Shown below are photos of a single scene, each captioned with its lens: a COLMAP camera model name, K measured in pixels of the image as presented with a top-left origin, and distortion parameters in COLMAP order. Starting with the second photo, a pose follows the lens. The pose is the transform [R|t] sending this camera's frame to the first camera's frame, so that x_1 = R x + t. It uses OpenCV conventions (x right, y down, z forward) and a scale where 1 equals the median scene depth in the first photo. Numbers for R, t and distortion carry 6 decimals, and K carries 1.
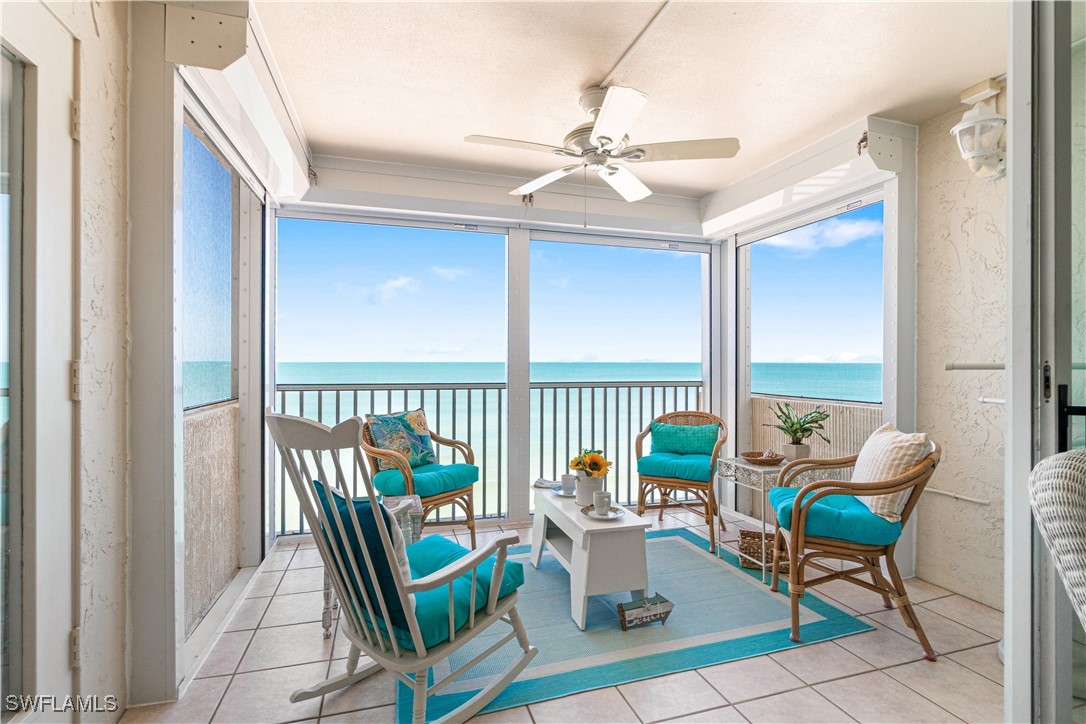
lens RADIAL K [[477.4, 0, 527.6], [0, 477.4, 362.5], [0, 0, 1]] dist [-0.004954, 0.001518]
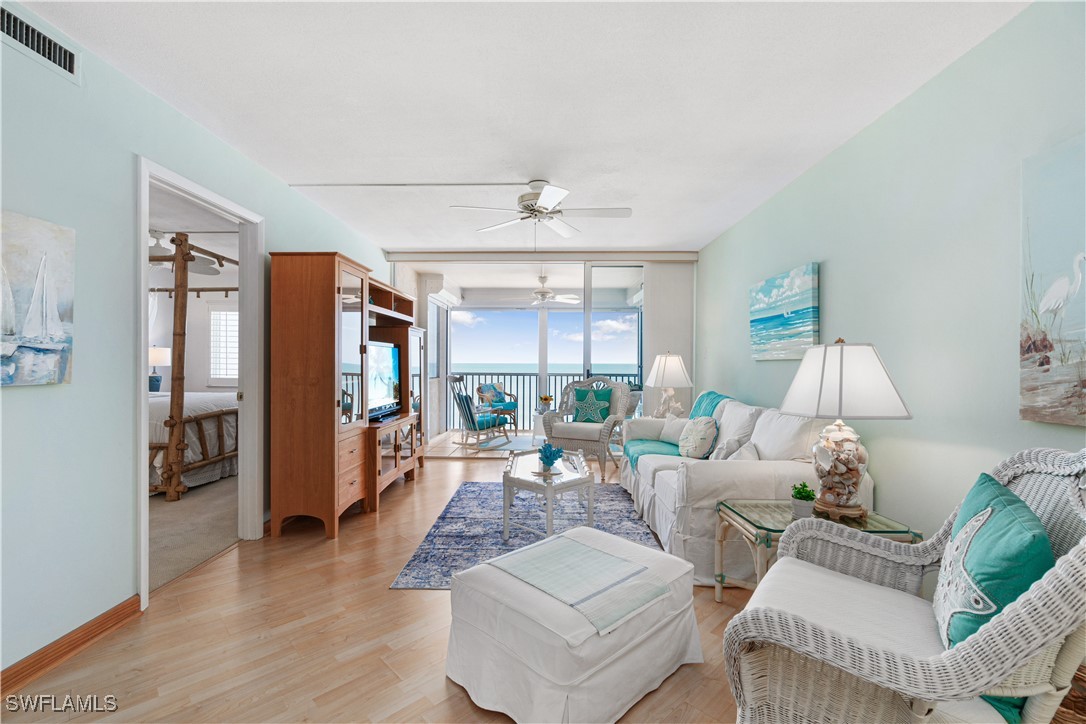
lens RADIAL K [[477.4, 0, 529.9], [0, 477.4, 365.2], [0, 0, 1]] dist [-0.004954, 0.001518]
pose [[0.942611, 0.004938, -0.333856, 0.818159], [-0.004256, 0.999987, 0.002775, -0.003614], [0.333866, -0.001195, 0.942620, -1.443792]]
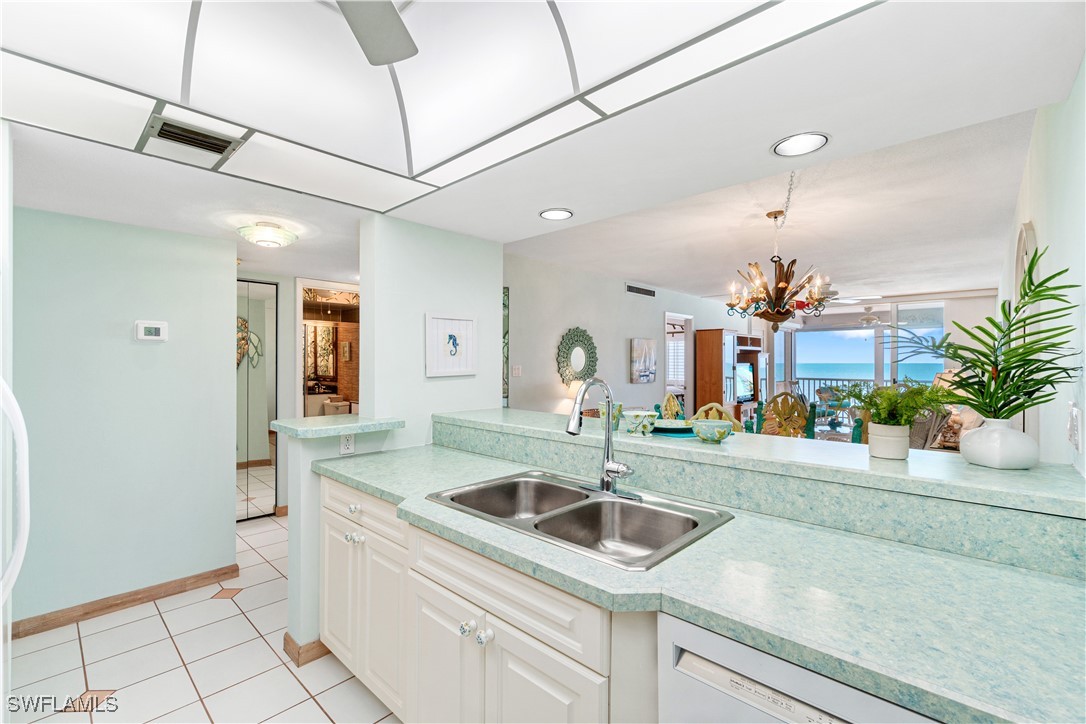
lens RADIAL K [[477.4, 0, 528.1], [0, 477.4, 363.5], [0, 0, 1]] dist [-0.004954, 0.001518]
pose [[0.483649, 0.000947, -0.875261, 1.743798], [-0.000918, 0.999999, 0.000575, -0.062922], [0.875261, 0.000525, 0.483650, -2.680200]]
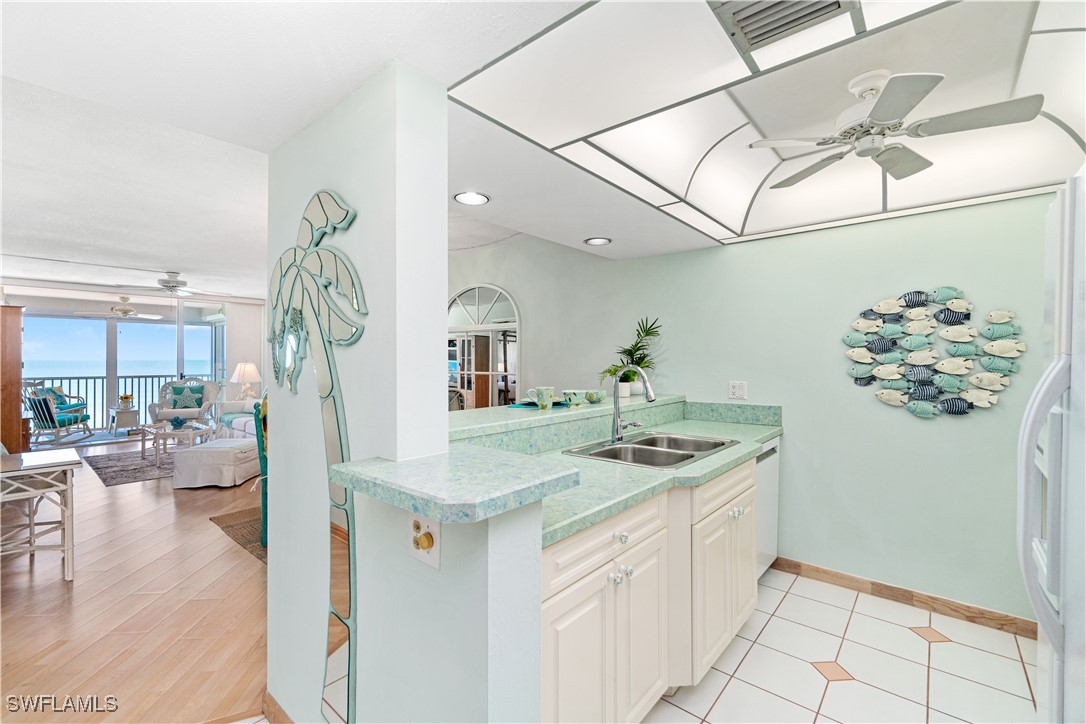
lens RADIAL K [[477.4, 0, 550.1], [0, 477.4, 354.5], [0, 0, 1]] dist [-0.004954, 0.001518]
pose [[0.844248, 0.000648, 0.535952, 0.725987], [0.003360, 0.999973, -0.006501, -0.061213], [-0.535942, 0.007289, 0.844223, -2.979262]]
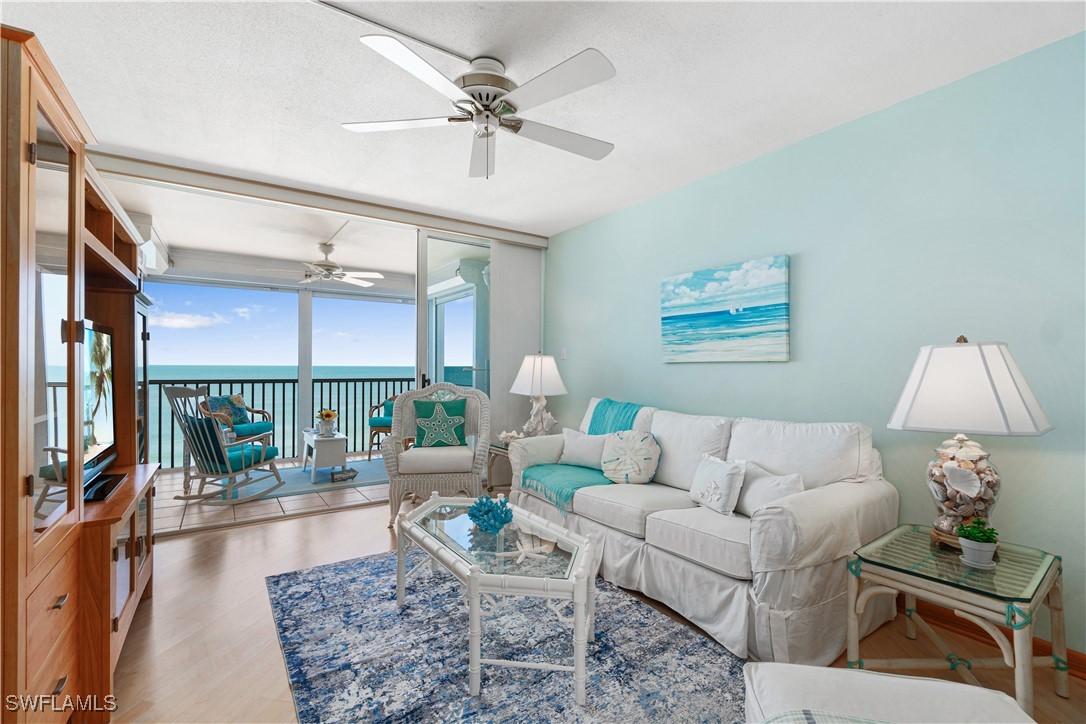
lens RADIAL K [[477.4, 0, 529.9], [0, 477.4, 367.2], [0, 0, 1]] dist [-0.004954, 0.001518]
pose [[0.959378, 0.003323, 0.282103, 0.316767], [-0.003342, 0.999994, -0.000413, -0.002918], [-0.282103, -0.000546, 0.959384, -1.025850]]
